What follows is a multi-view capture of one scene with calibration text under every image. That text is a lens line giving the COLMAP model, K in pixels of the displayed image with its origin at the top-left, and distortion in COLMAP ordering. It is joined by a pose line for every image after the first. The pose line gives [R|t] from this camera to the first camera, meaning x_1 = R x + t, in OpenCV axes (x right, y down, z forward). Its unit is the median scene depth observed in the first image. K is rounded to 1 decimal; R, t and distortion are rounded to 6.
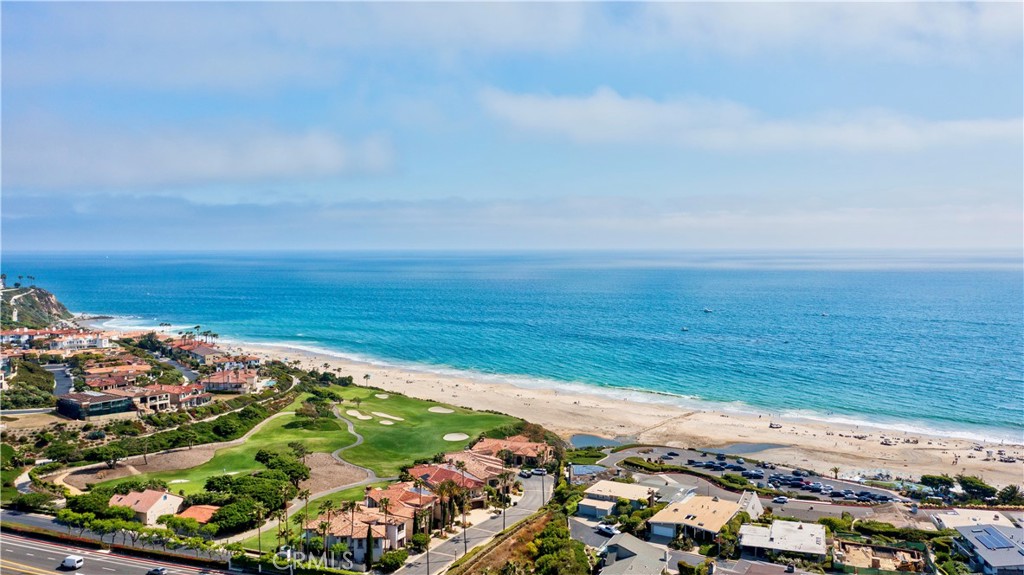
lens RADIAL K [[814.8, 0, 512.0], [0, 814.8, 287.5], [0, 0, 1]] dist [-0.010013, 0.006342]
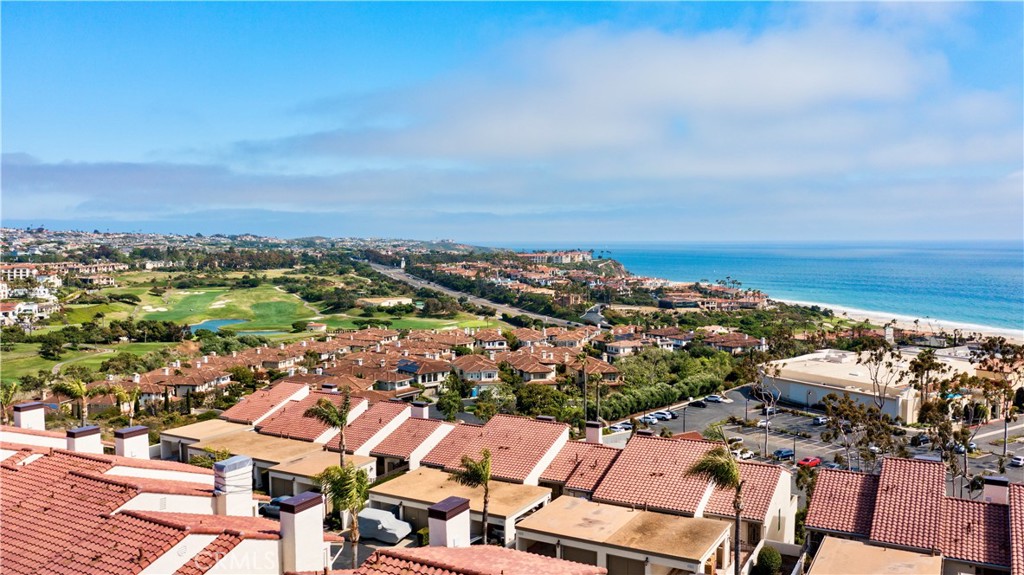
lens RADIAL K [[814.8, 0, 512.0], [0, 814.8, 287.5], [0, 0, 1]] dist [-0.010013, 0.006342]
pose [[0.816791, 0.030553, -0.576124, 0.227022], [-0.024107, 0.999532, 0.018830, 0.076200], [0.576430, -0.001491, 0.817145, -0.680922]]
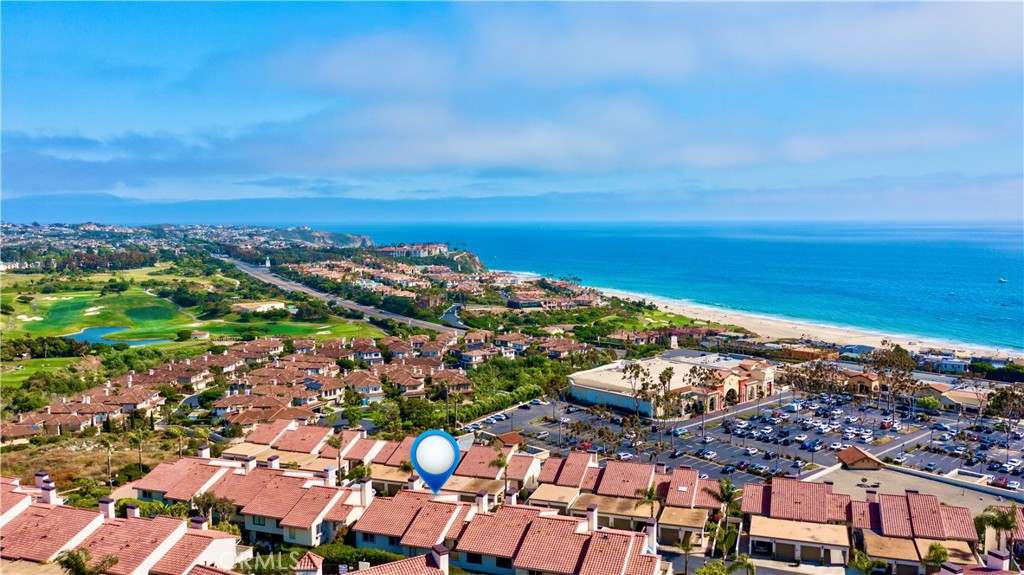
lens RADIAL K [[814.8, 0, 512.0], [0, 814.8, 287.5], [0, 0, 1]] dist [-0.010013, 0.006342]
pose [[0.905402, 0.032348, -0.423322, 0.332186], [-0.017170, 0.999067, 0.039620, 0.017111], [0.424209, -0.028604, 0.905113, -0.872923]]
